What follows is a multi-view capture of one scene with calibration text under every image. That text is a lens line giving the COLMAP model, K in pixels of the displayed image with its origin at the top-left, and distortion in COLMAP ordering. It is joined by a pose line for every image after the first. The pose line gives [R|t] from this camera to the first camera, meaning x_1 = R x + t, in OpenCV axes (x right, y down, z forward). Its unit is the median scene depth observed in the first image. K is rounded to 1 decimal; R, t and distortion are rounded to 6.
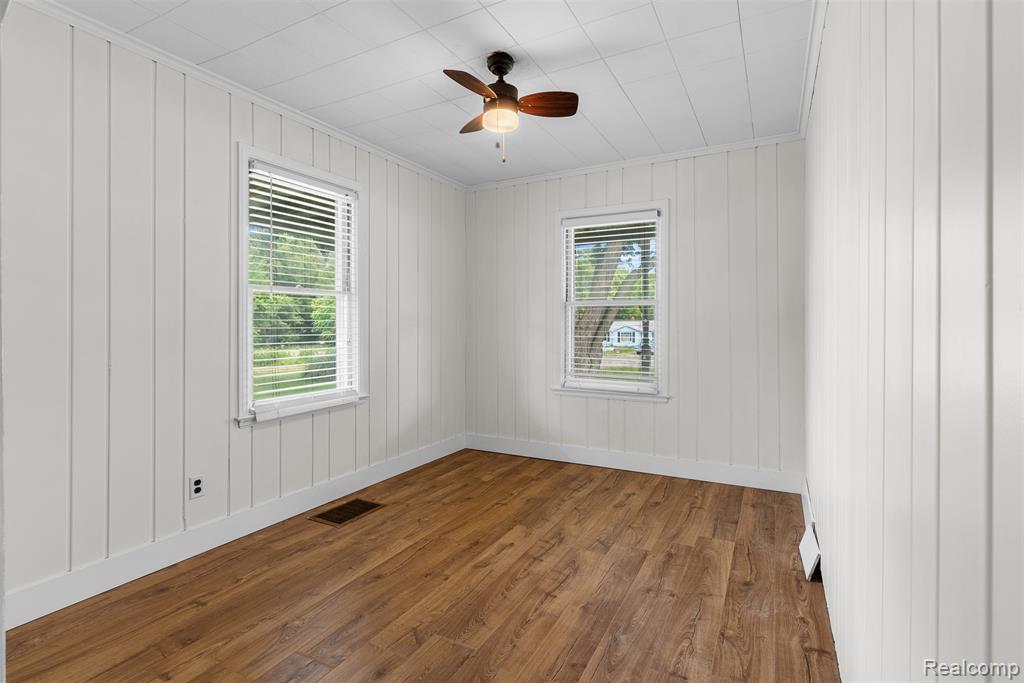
lens RADIAL K [[489.4, 0, 507.4], [0, 489.4, 334.3], [0, 0, 1]] dist [0.000682, 0.000480]
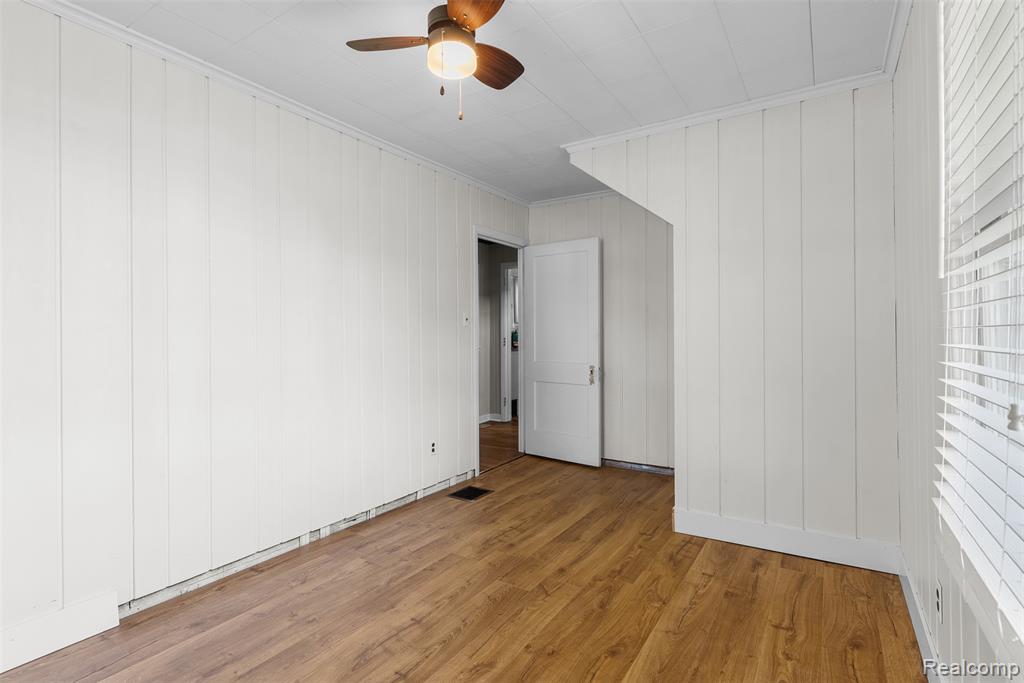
lens RADIAL K [[489.4, 0, 507.4], [0, 489.4, 334.3], [0, 0, 1]] dist [0.000682, 0.000480]
pose [[-0.996553, 0.005450, 0.082774, -0.174661], [0.007014, 0.999802, 0.018620, -0.044680], [-0.082656, 0.019136, -0.996394, 1.958282]]
